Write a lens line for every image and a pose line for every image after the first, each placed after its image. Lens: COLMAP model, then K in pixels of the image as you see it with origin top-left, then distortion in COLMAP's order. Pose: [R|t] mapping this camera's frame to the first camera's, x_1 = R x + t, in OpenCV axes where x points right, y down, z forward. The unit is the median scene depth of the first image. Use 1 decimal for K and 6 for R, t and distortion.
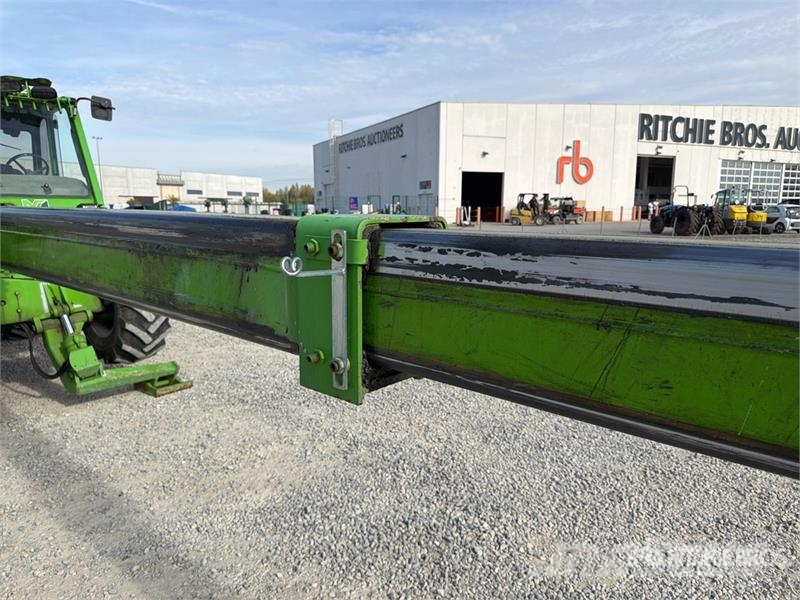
lens RADIAL K [[572.2, 0, 400.8], [0, 572.2, 296.8], [0, 0, 1]] dist [0.045271, -0.052383]
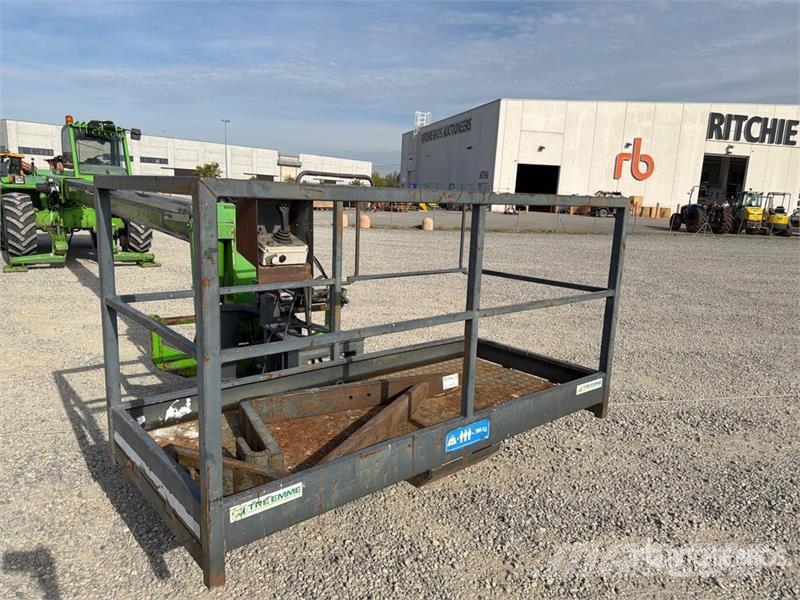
lens RADIAL K [[565.3, 0, 394.8], [0, 565.3, 300.8], [0, 0, 1]] dist [0.062588, -0.069289]
pose [[0.978404, 0.083536, -0.189068, 0.094022], [-0.077496, 0.996224, 0.039131, 0.013661], [0.191623, -0.023634, 0.981184, -0.097350]]
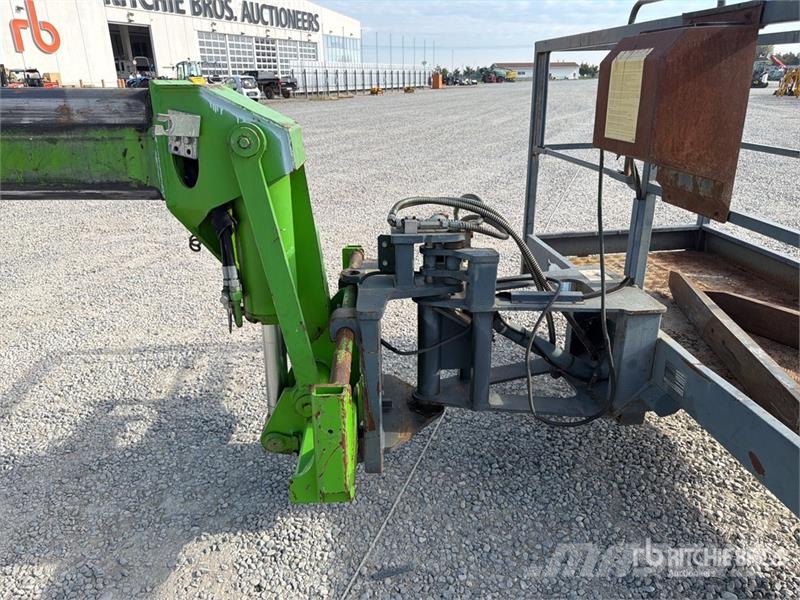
lens RADIAL K [[572.2, 0, 400.8], [0, 572.2, 296.8], [0, 0, 1]] dist [0.045271, -0.052383]
pose [[0.721105, -0.256860, 0.643452, 0.035424], [0.121202, 0.961183, 0.247866, 0.009719], [-0.682142, -0.100750, 0.724246, -0.052584]]
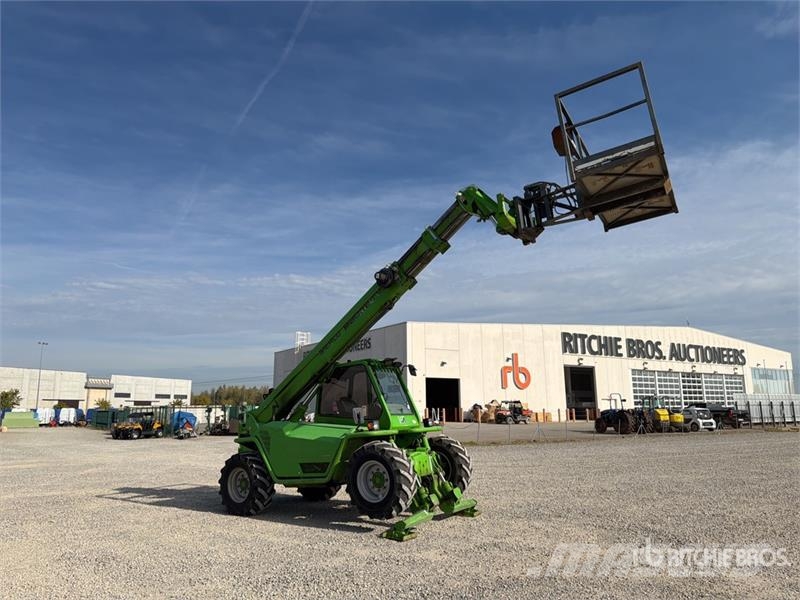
lens RADIAL K [[559.6, 0, 388.7], [0, 559.6, 301.8], [0, 0, 1]] dist [0.091073, -0.140426]
pose [[0.993143, 0.016577, 0.115722, -0.091132], [0.023076, 0.942617, -0.333077, 0.011282], [-0.114603, 0.333464, 0.935771, -0.098444]]
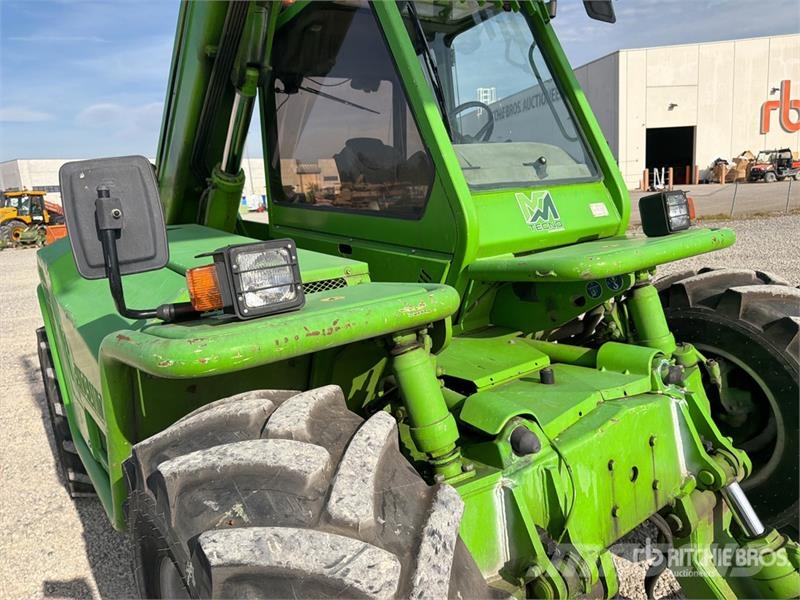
lens RADIAL K [[572.2, 0, 400.8], [0, 572.2, 296.8], [0, 0, 1]] dist [0.045271, -0.052383]
pose [[0.975592, -0.028552, -0.217727, -0.063839], [0.037388, 0.998631, 0.036572, -0.010232], [0.216384, -0.043819, 0.975324, 0.052385]]
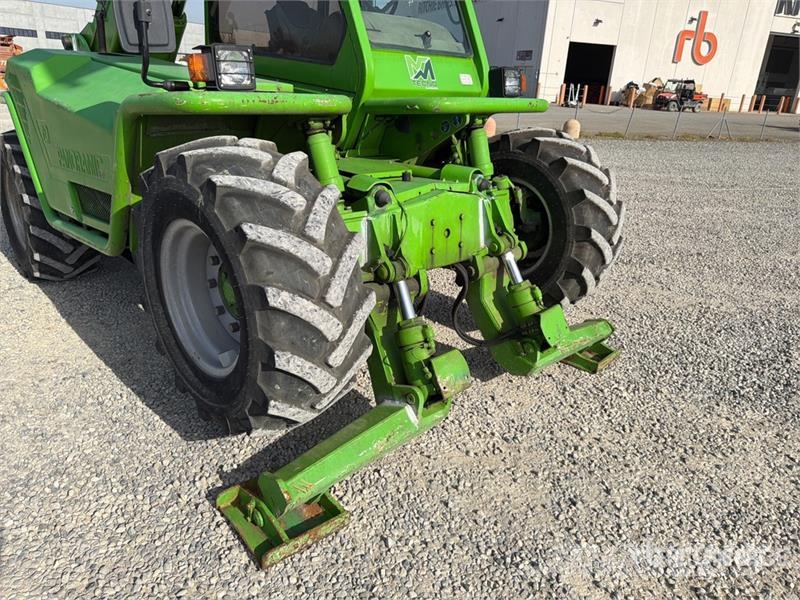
lens RADIAL K [[565.3, 0, 394.8], [0, 565.3, 300.8], [0, 0, 1]] dist [0.062588, -0.069289]
pose [[0.994146, 0.082688, -0.069552, -0.059275], [-0.065903, 0.974139, 0.216124, -0.003839], [0.085624, -0.210275, 0.973885, 0.033229]]
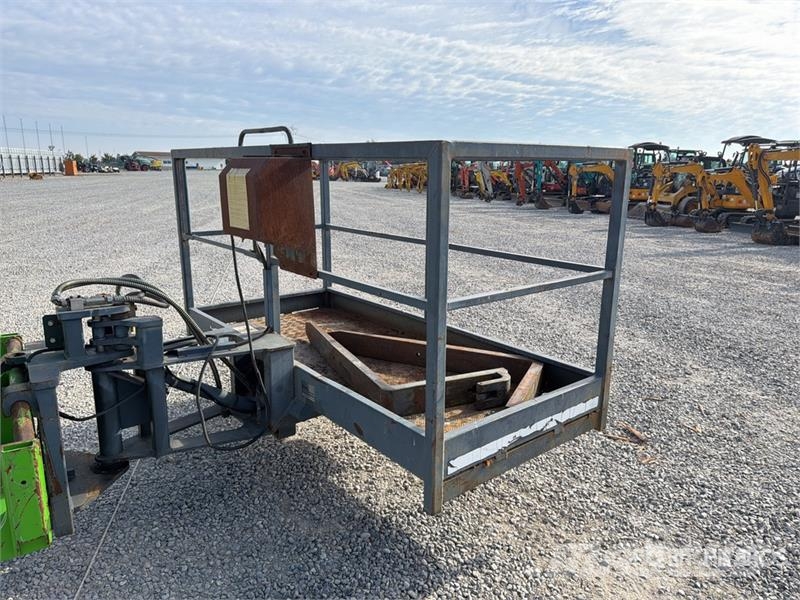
lens RADIAL K [[574.9, 0, 414.3], [0, 574.9, 304.0], [0, 0, 1]] dist [0.039155, -0.062593]
pose [[0.218497, -0.221030, 0.950476, 0.024833], [0.133511, 0.971622, 0.195255, 0.009534], [-0.966661, 0.084236, 0.241807, -0.060936]]
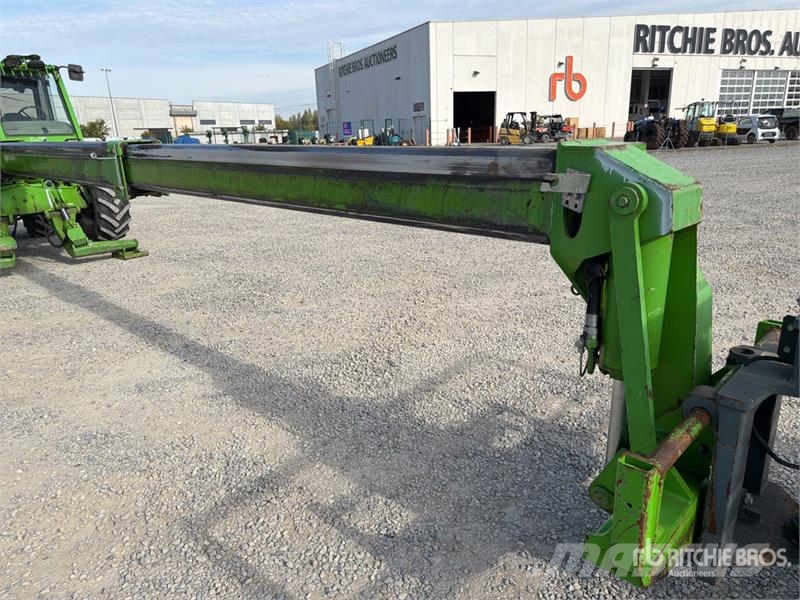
lens RADIAL K [[570.2, 0, 397.6], [0, 570.2, 301.0], [0, 0, 1]] dist [0.024995, -0.023180]
pose [[0.998754, -0.022442, -0.044581, 0.040307], [0.028230, 0.990612, 0.133756, 0.009226], [0.041161, -0.134847, 0.990011, -0.056546]]
